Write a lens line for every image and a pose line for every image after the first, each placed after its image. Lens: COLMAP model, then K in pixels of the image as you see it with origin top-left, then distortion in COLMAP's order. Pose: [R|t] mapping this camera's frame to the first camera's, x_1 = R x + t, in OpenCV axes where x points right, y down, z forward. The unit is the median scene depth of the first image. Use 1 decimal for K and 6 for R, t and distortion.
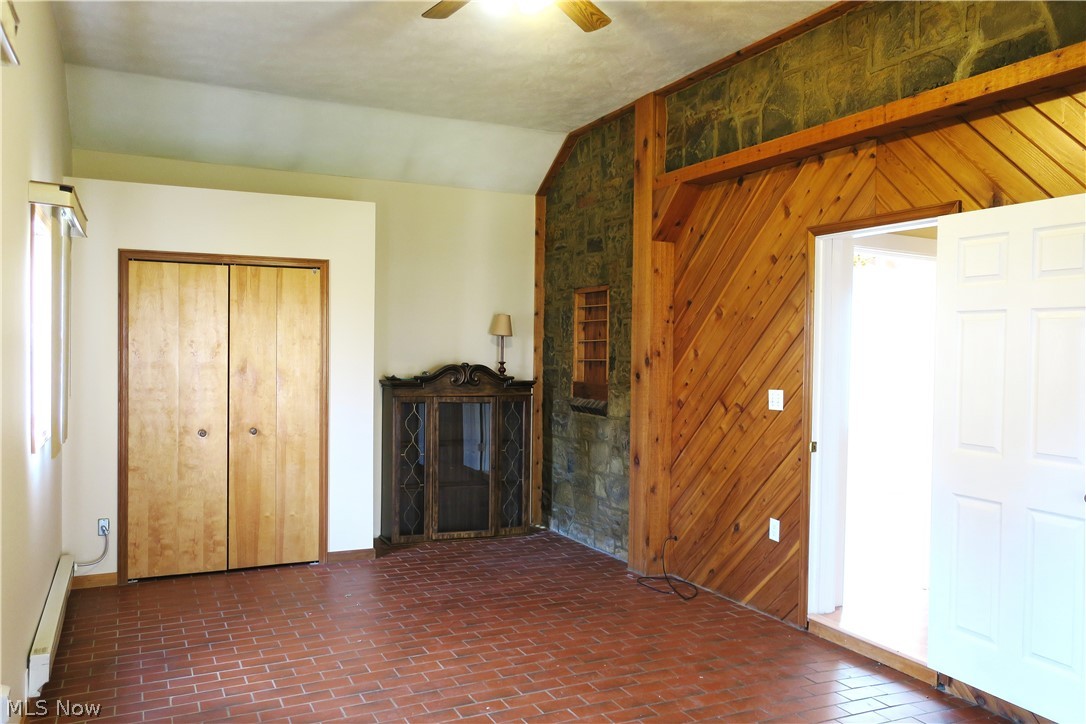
lens RADIAL K [[862.6, 0, 542.0], [0, 862.6, 363.1], [0, 0, 1]] dist [-0.000786, -0.002685]
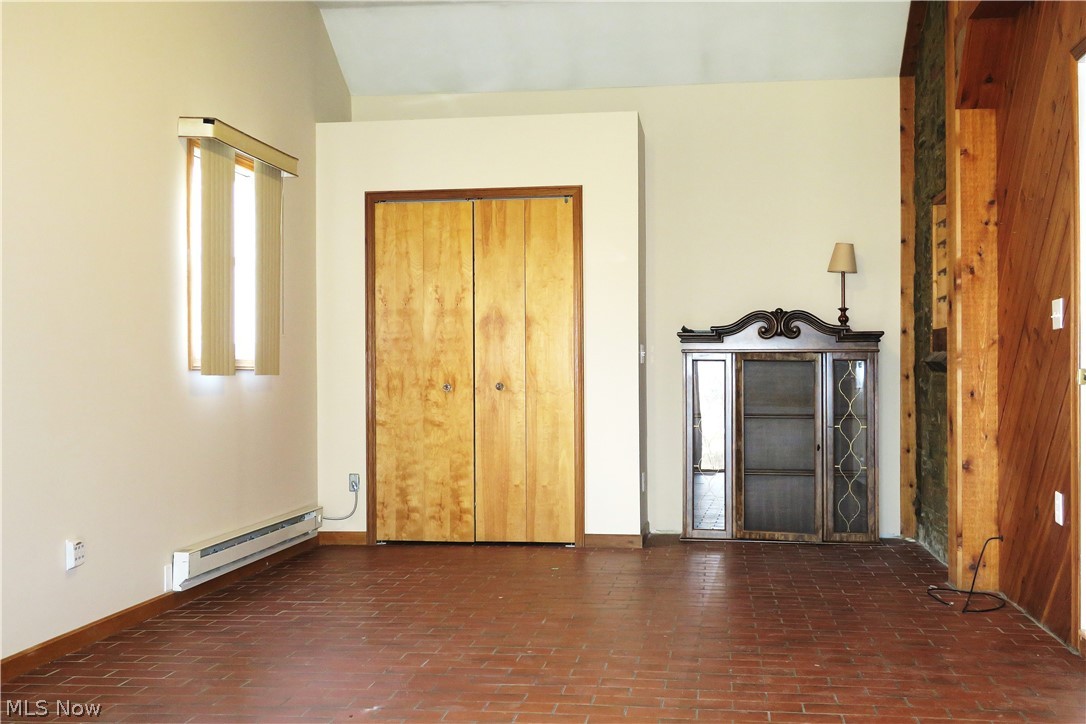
lens RADIAL K [[1241.3, 0, 544.2], [0, 1241.3, 363.6], [0, 0, 1]] dist [0.031886, 0.000000]
pose [[0.827018, -0.019270, -0.561846, 0.422438], [0.004759, 0.999617, -0.027279, 0.092030], [0.562156, 0.019886, 0.826792, -0.023236]]
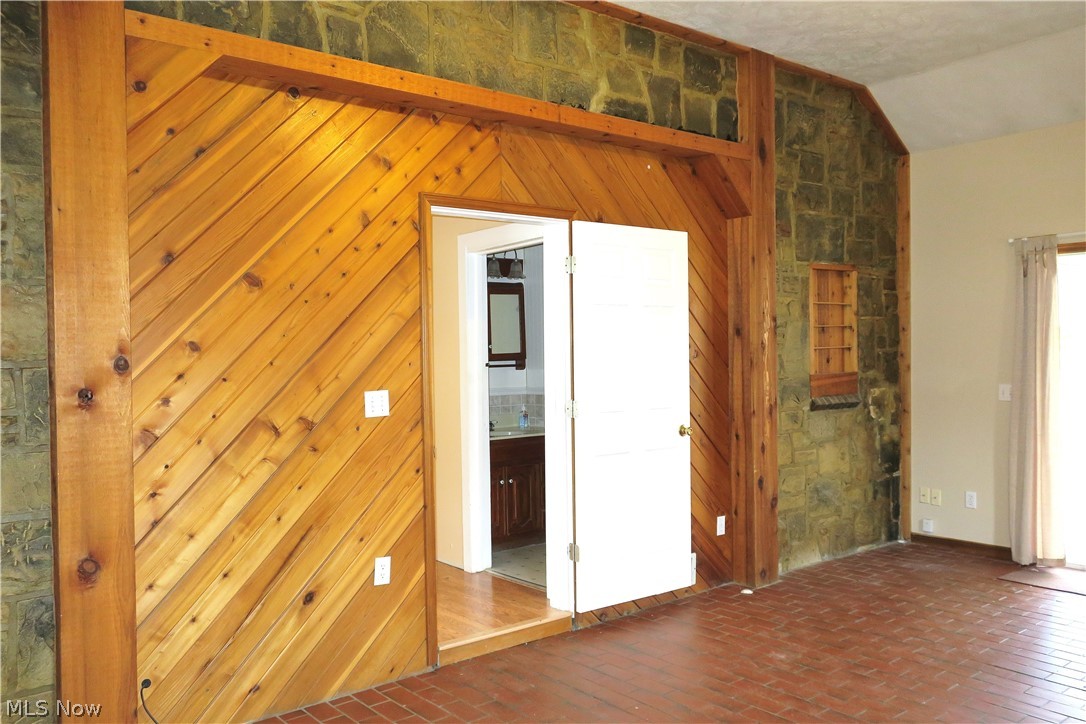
lens RADIAL K [[862.6, 0, 544.2], [0, 862.6, 360.0], [0, 0, 1]] dist [-0.000786, -0.002685]
pose [[-0.234557, -0.017809, 0.971939, -0.447034], [0.029557, 0.999239, 0.025442, -0.009583], [-0.971653, 0.034695, -0.233852, 0.899334]]
